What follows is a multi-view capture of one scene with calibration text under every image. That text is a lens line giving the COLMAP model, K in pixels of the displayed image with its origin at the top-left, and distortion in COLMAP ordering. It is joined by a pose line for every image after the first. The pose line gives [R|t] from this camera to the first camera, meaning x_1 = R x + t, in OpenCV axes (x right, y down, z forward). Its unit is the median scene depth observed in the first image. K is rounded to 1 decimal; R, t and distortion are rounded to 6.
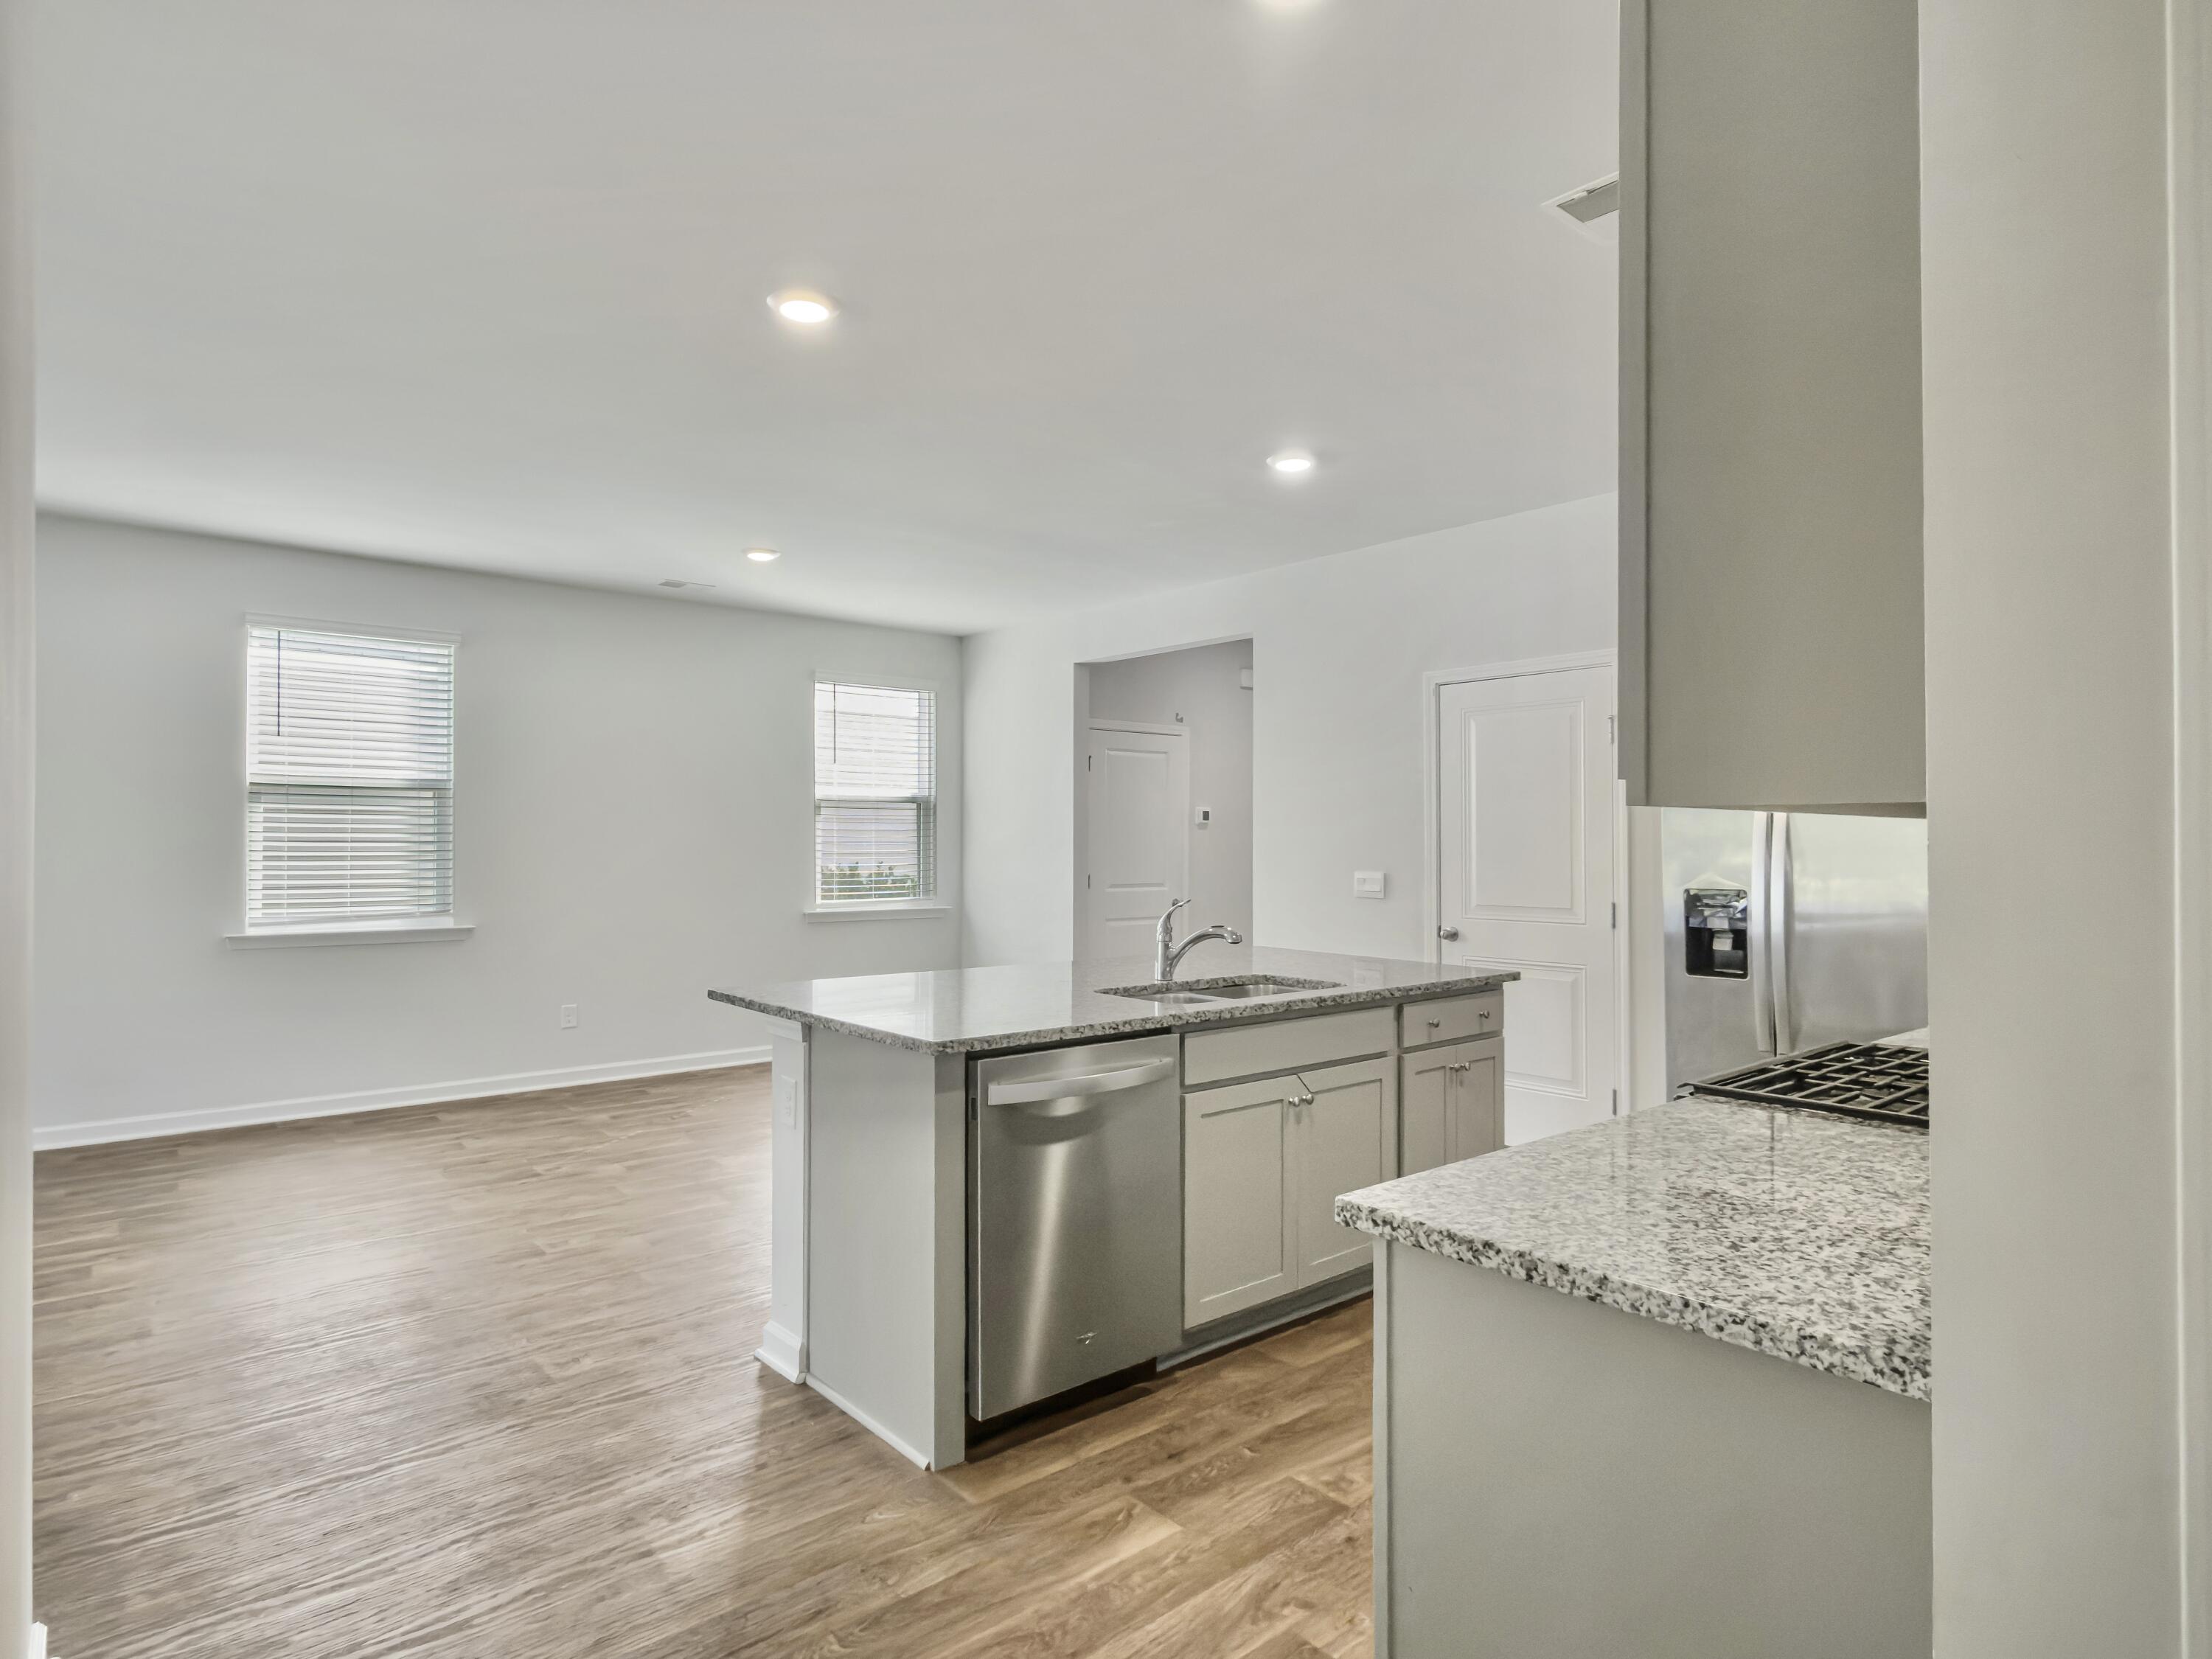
lens RADIAL K [[1214.4, 0, 1103.7], [0, 1214.4, 829.7], [0, 0, 1]] dist [0.010670, -0.003749]
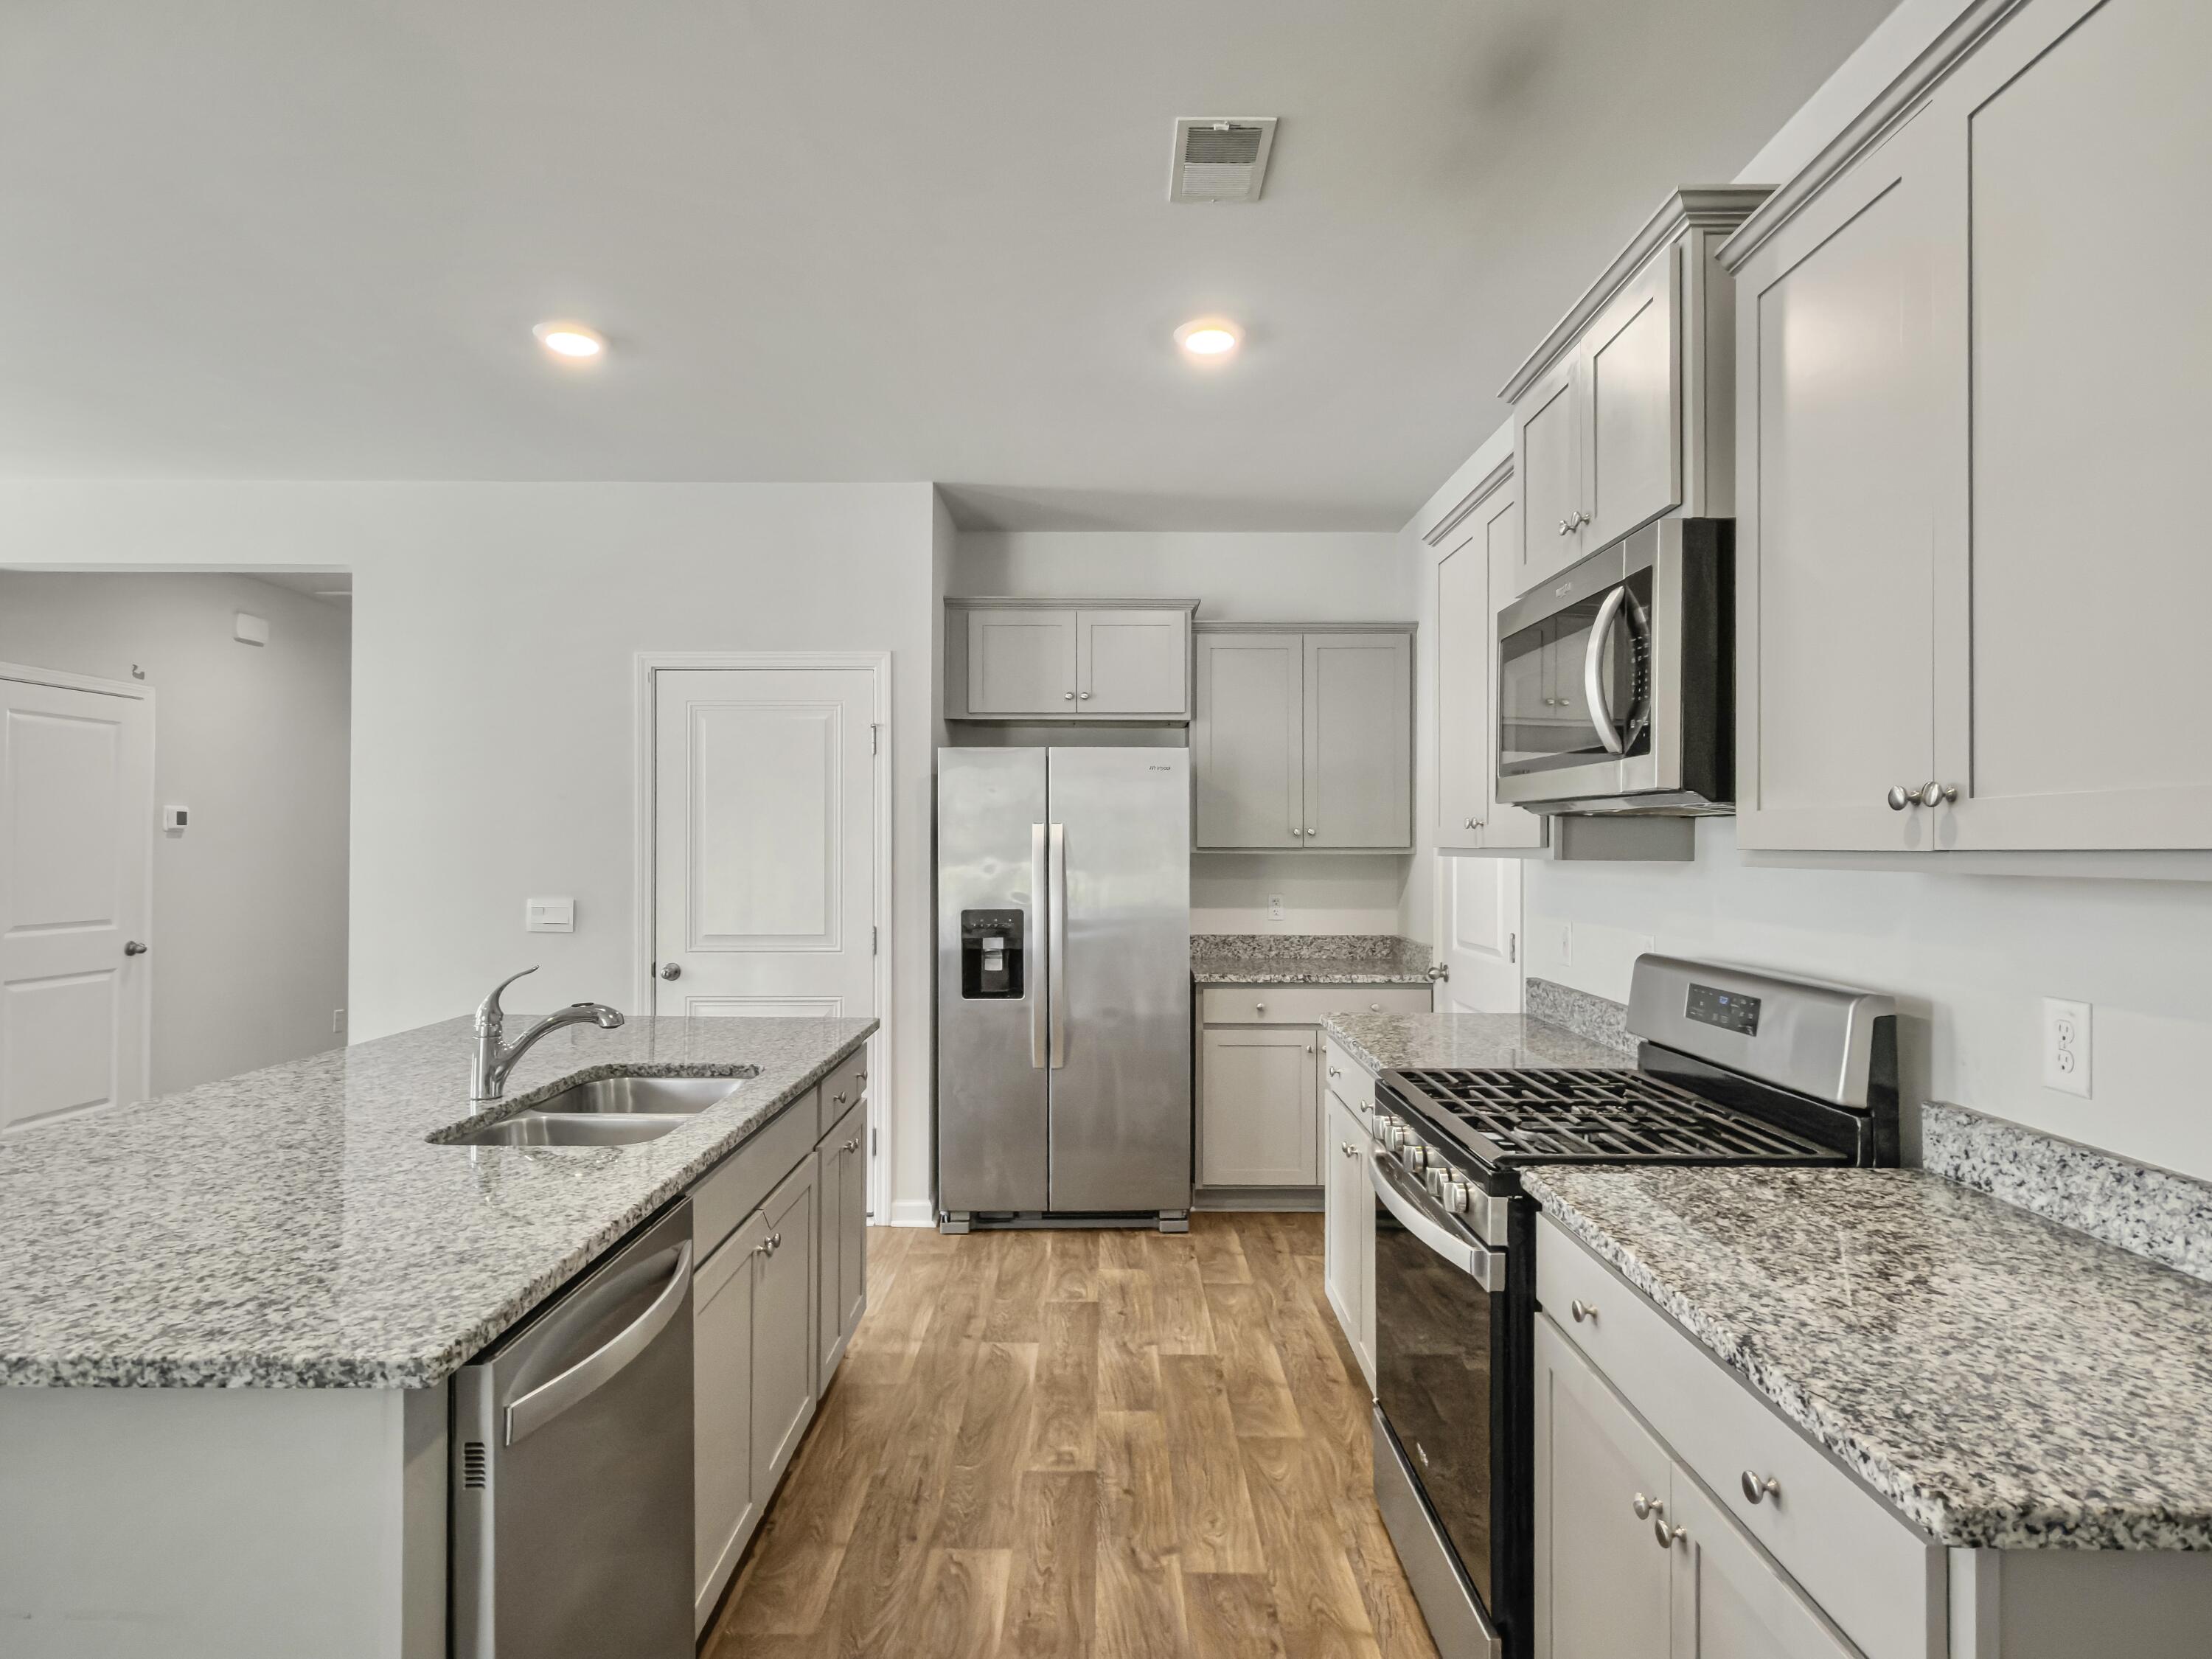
lens RADIAL K [[1214.4, 0, 1076.7], [0, 1214.4, 830.0], [0, 0, 1]] dist [0.010670, -0.003749]
pose [[0.661793, 0.007341, 0.749651, -0.197160], [-0.007729, 0.999966, -0.002970, -0.013121], [-0.749647, -0.003829, 0.661827, 0.315434]]
